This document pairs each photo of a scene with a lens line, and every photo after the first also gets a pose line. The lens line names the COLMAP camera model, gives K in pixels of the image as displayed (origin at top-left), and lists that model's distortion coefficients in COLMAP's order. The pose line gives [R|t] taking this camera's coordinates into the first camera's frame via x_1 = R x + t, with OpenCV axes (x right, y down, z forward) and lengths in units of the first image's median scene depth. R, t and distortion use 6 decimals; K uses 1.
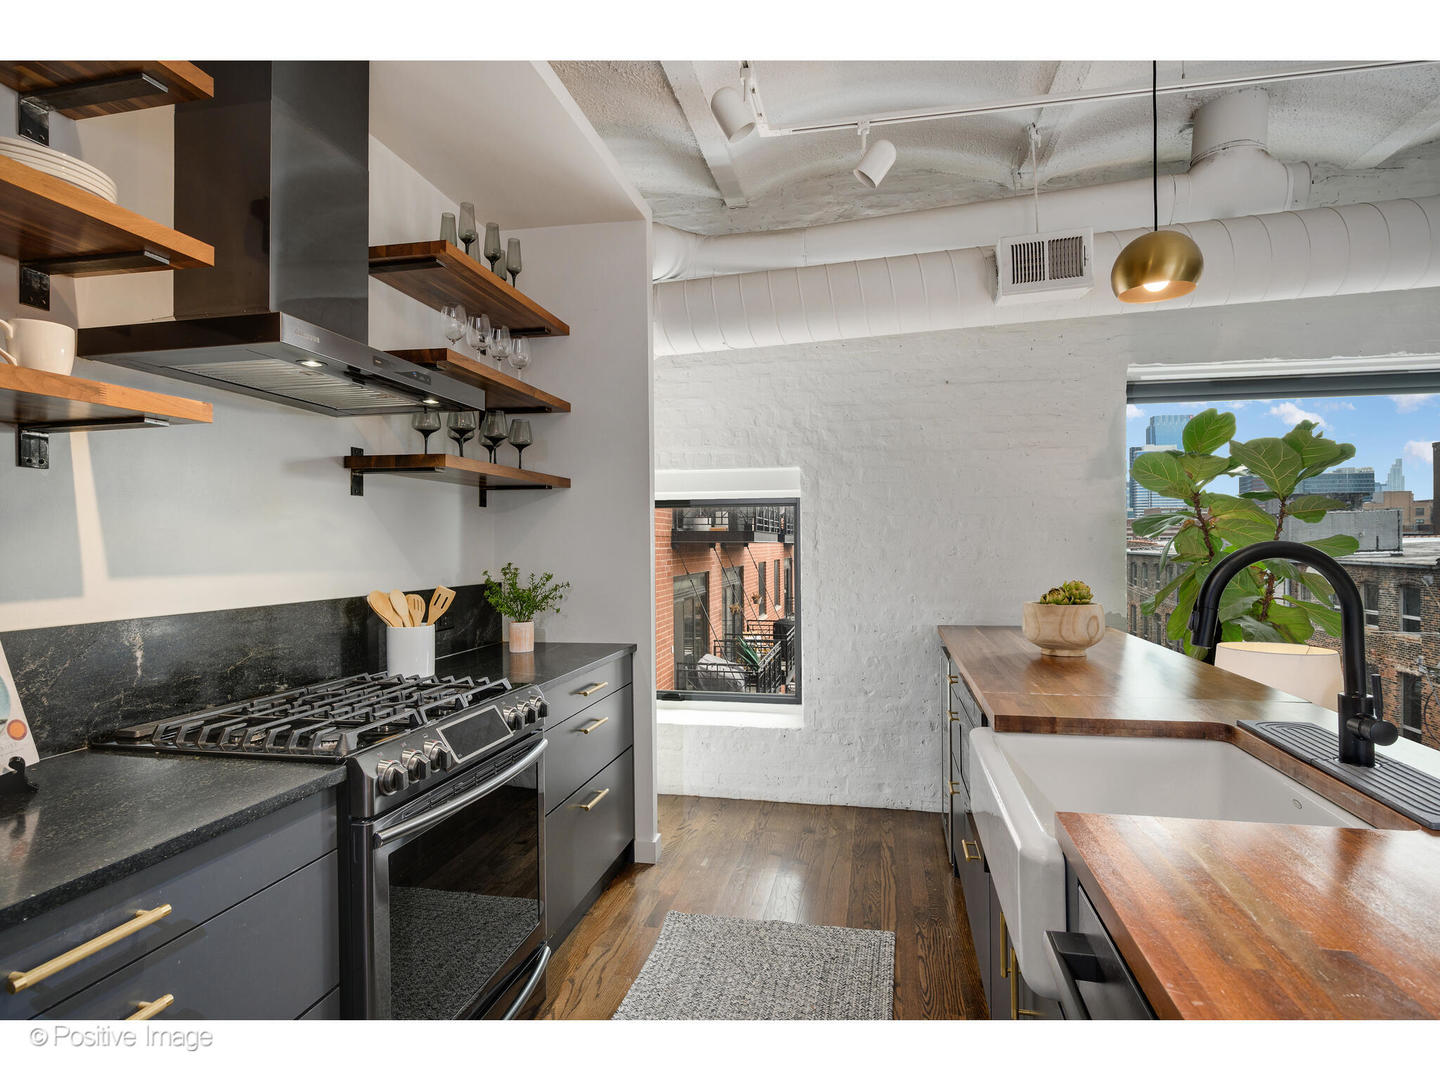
lens RADIAL K [[799.3, 0, 707.9], [0, 799.3, 538.6], [0, 0, 1]] dist [-0.002529, 0.000202]
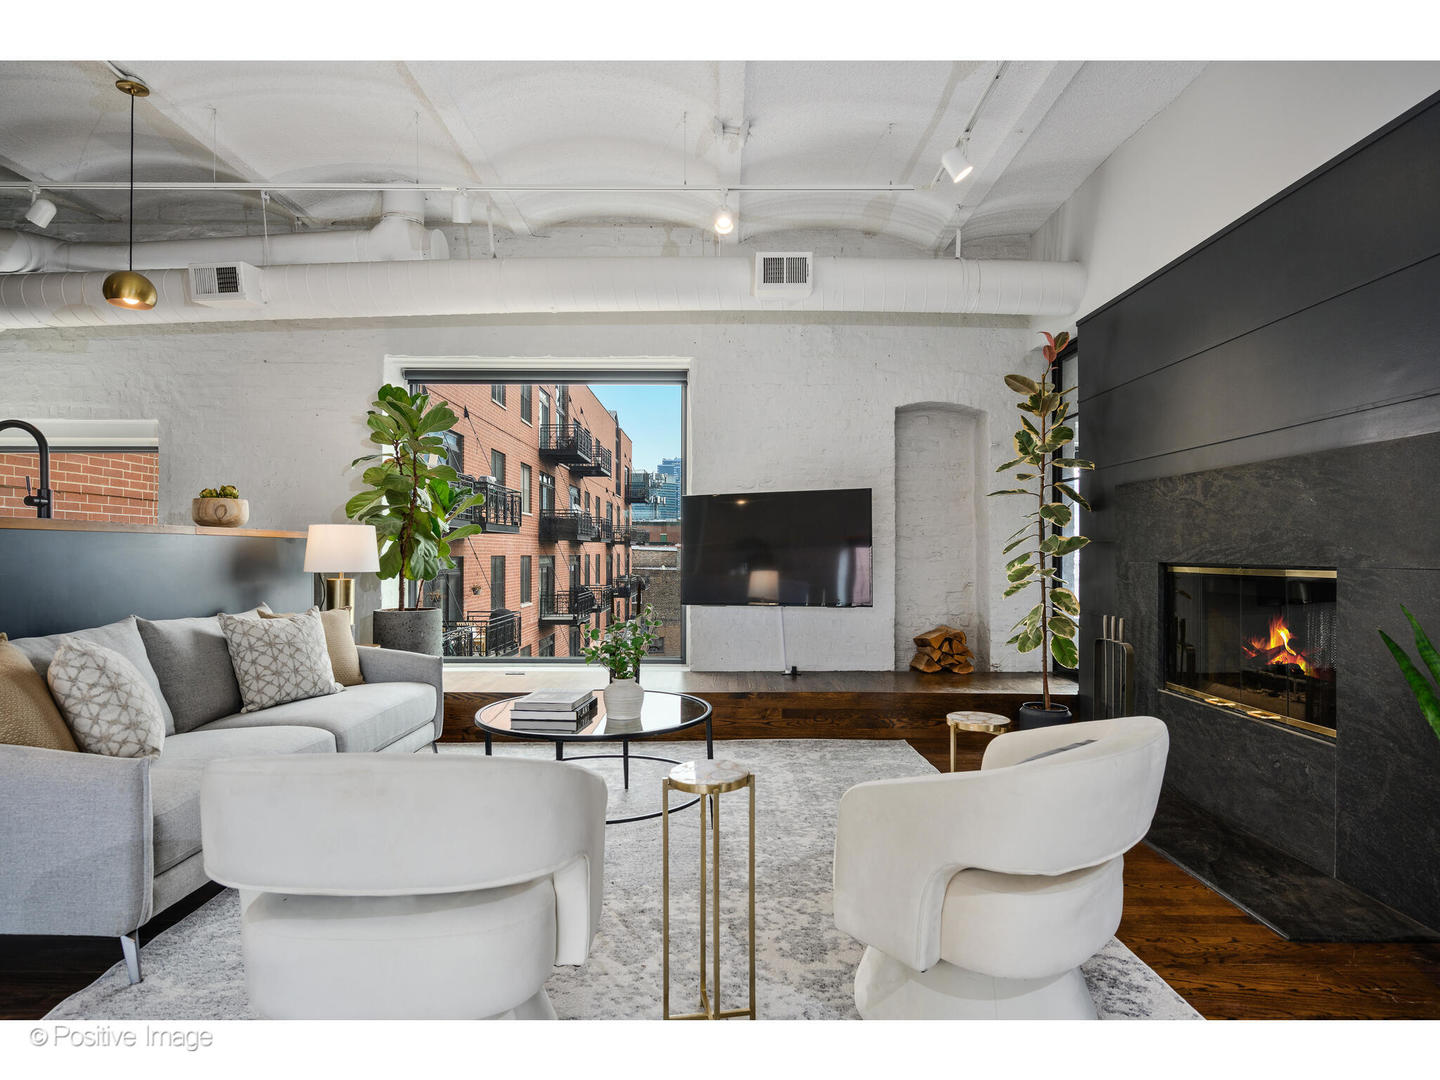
lens RADIAL K [[799.3, 0, 724.1], [0, 799.3, 537.6], [0, 0, 1]] dist [-0.002529, 0.000202]
pose [[0.980402, 0.011975, 0.196643, 0.794987], [-0.009399, 0.999857, -0.014026, 0.118966], [-0.196783, 0.011902, 0.980375, -0.497664]]
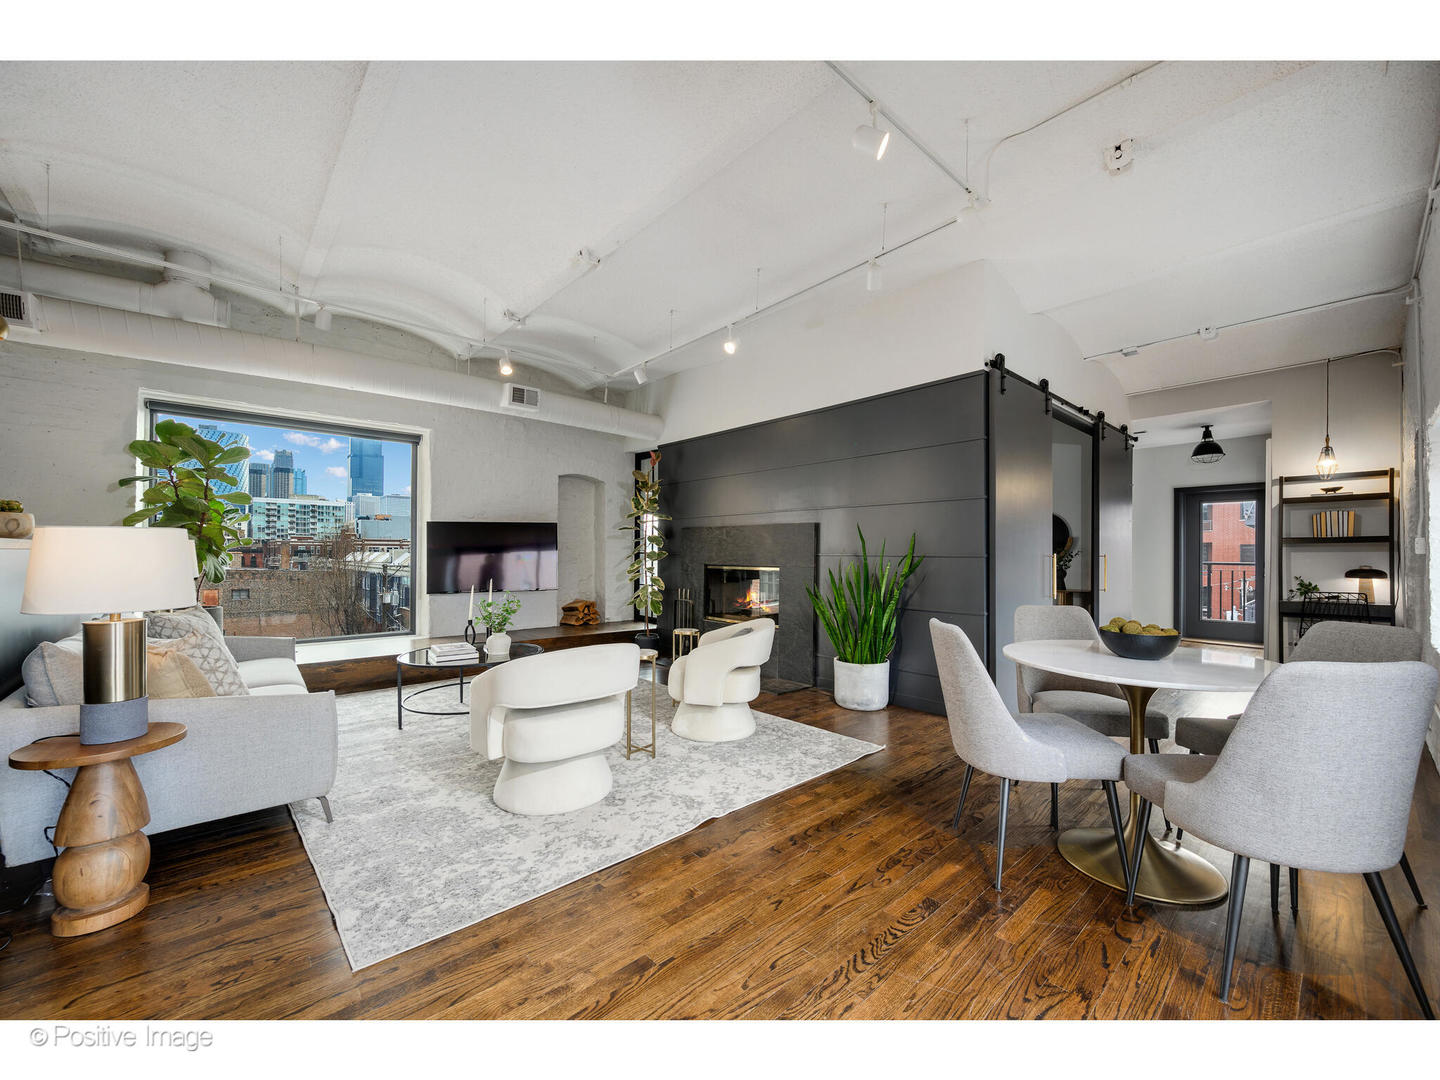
lens RADIAL K [[569.2, 0, 737.5], [0, 569.2, 543.1], [0, 0, 1]] dist [-0.001067, 0.000062]
pose [[0.585400, 0.023768, 0.810396, 0.294460], [-0.014932, 0.999717, -0.018535, 0.100754], [-0.810607, -0.001250, 0.585589, -0.643035]]
